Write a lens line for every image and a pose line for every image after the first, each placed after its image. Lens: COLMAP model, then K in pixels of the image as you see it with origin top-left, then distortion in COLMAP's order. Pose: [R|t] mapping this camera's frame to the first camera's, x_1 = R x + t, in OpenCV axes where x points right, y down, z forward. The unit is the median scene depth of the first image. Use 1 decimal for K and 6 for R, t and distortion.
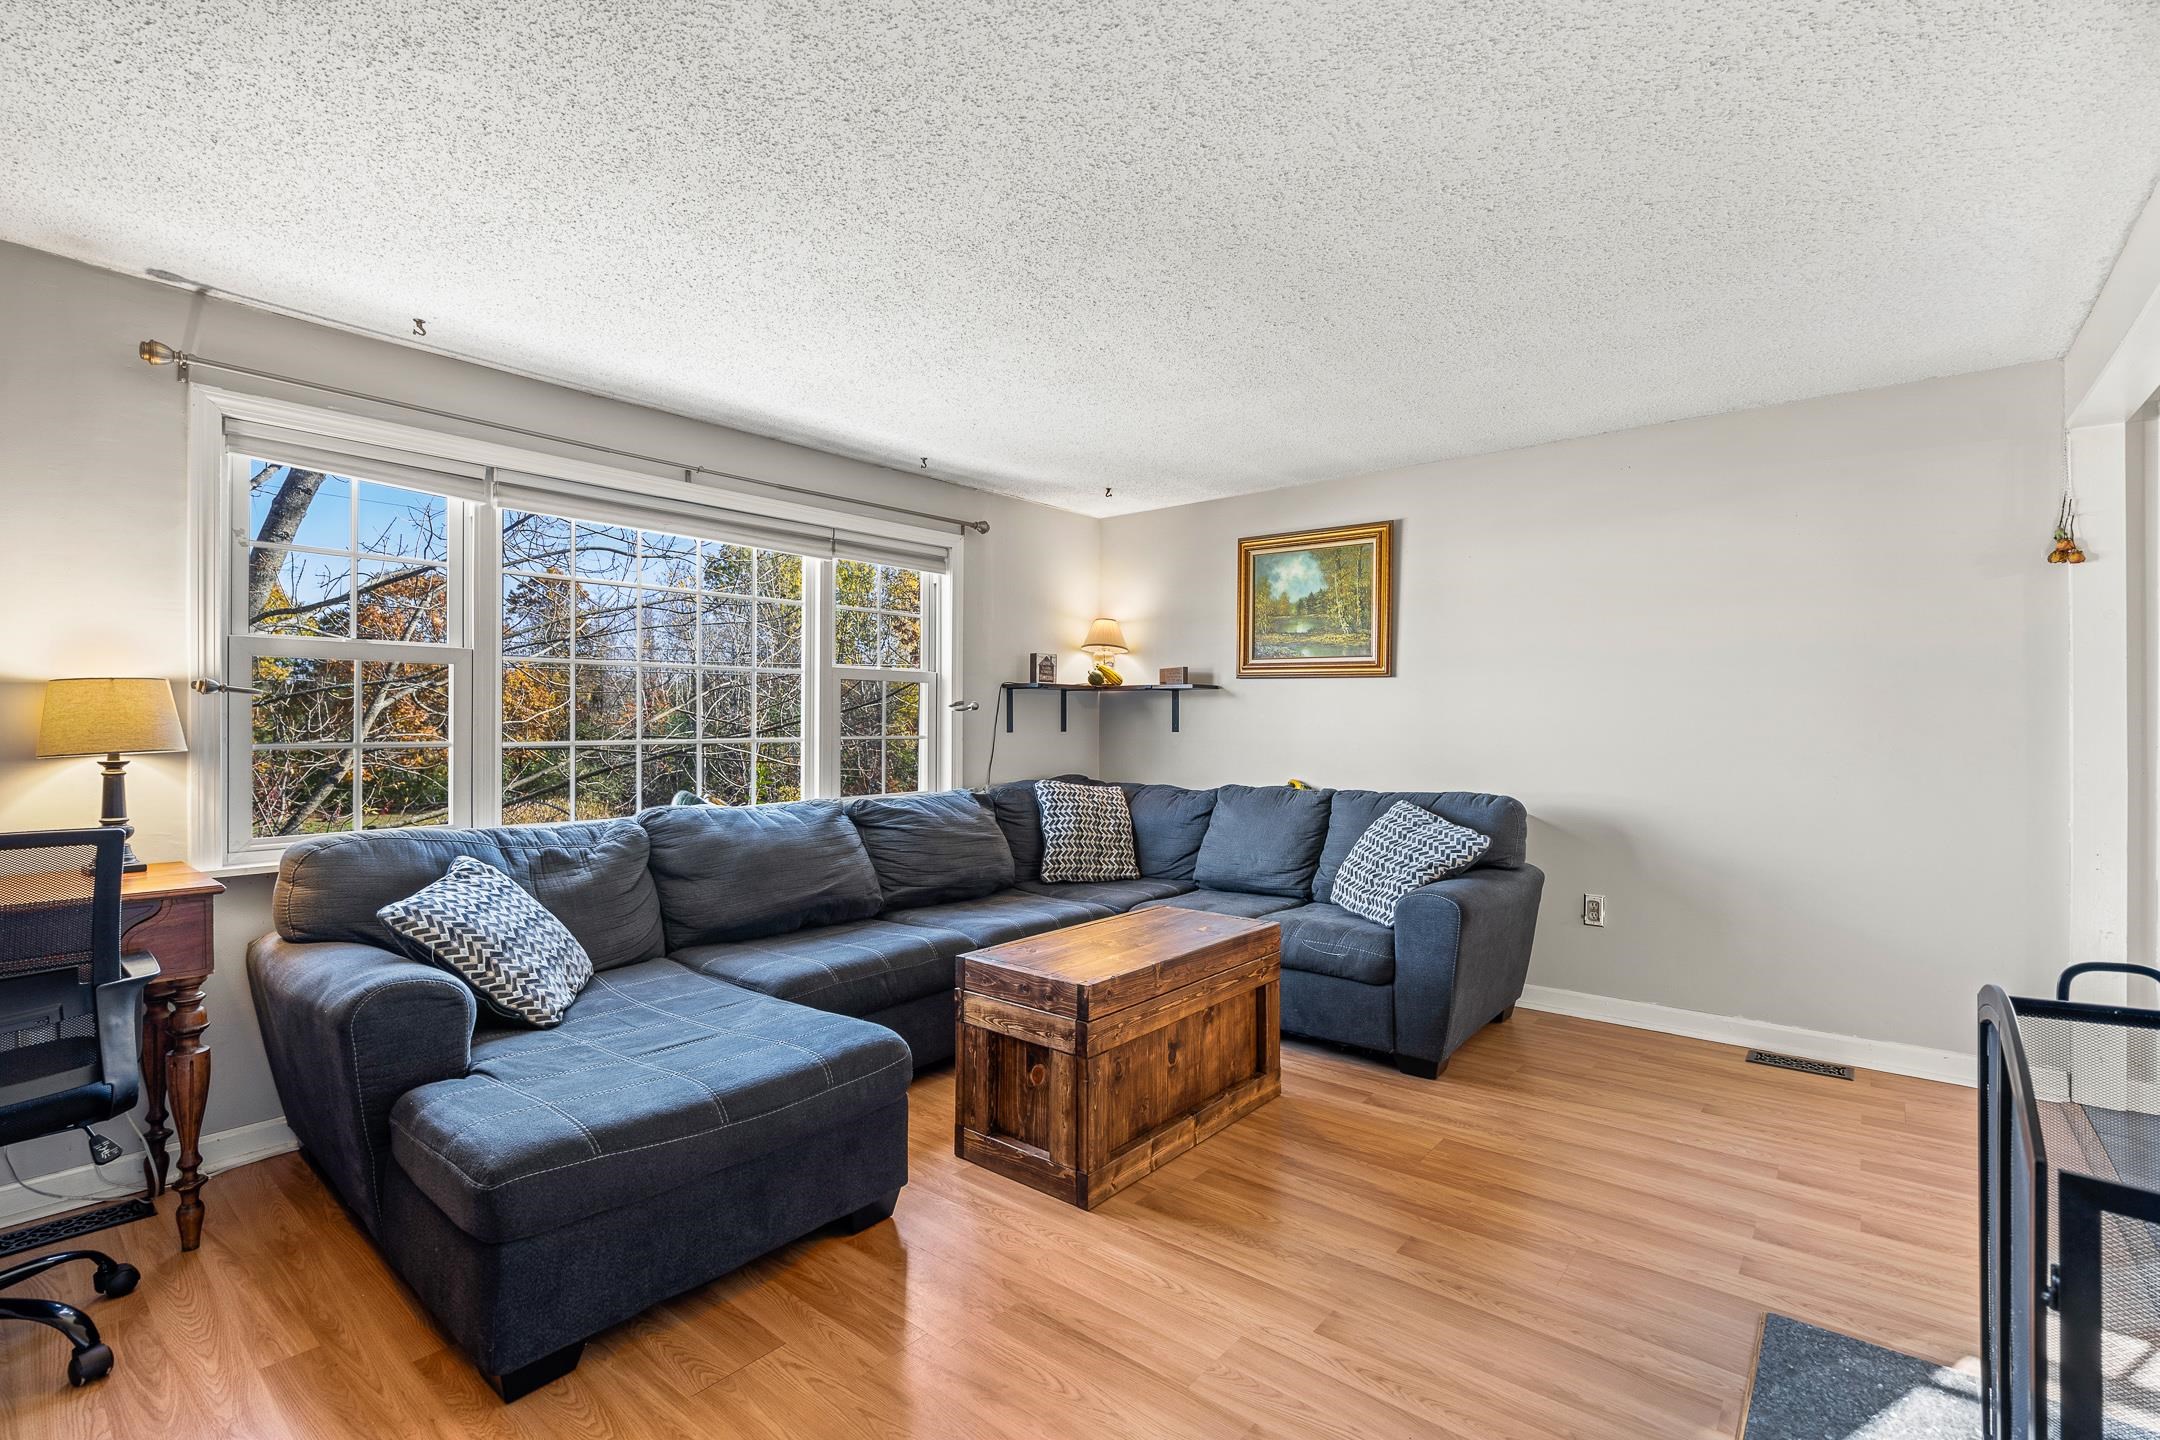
lens RADIAL K [[986.3, 0, 1081.4], [0, 986.3, 721.8], [0, 0, 1]] dist [-0.011034, 0.000593]
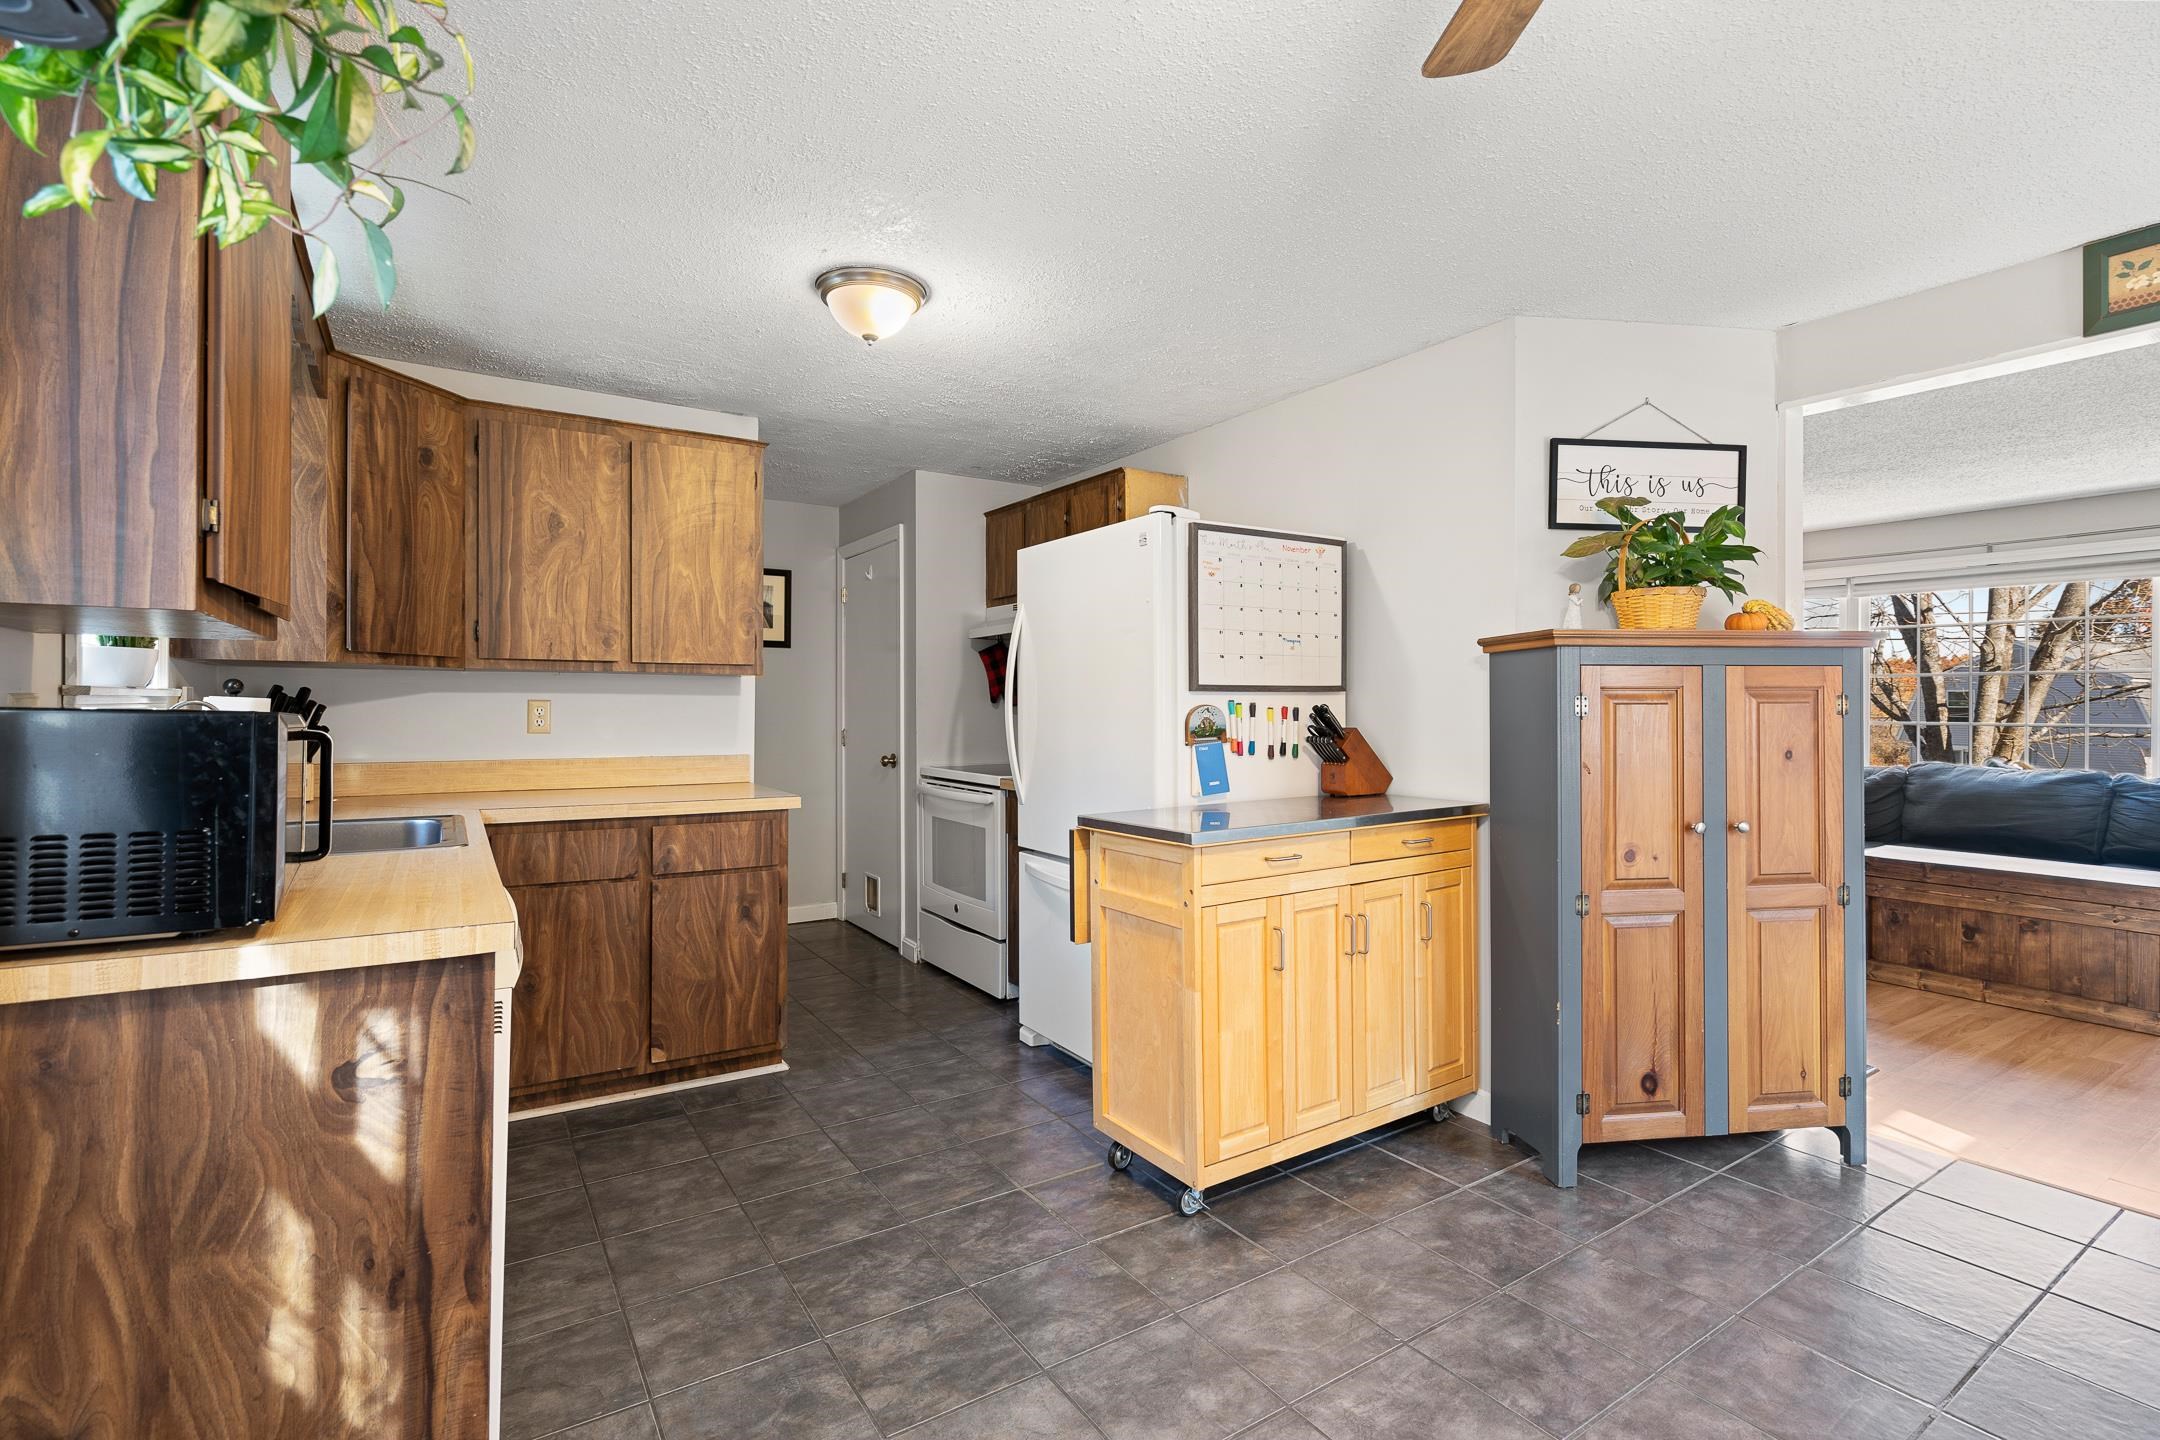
lens RADIAL K [[986.3, 0, 1078.1], [0, 986.3, 707.1], [0, 0, 1]] dist [-0.011034, 0.000593]
pose [[-0.312054, 0.000523, -0.950064, 1.551902], [0.011023, 0.999935, -0.003070, -0.017242], [0.950000, -0.011430, -0.312040, 0.136786]]
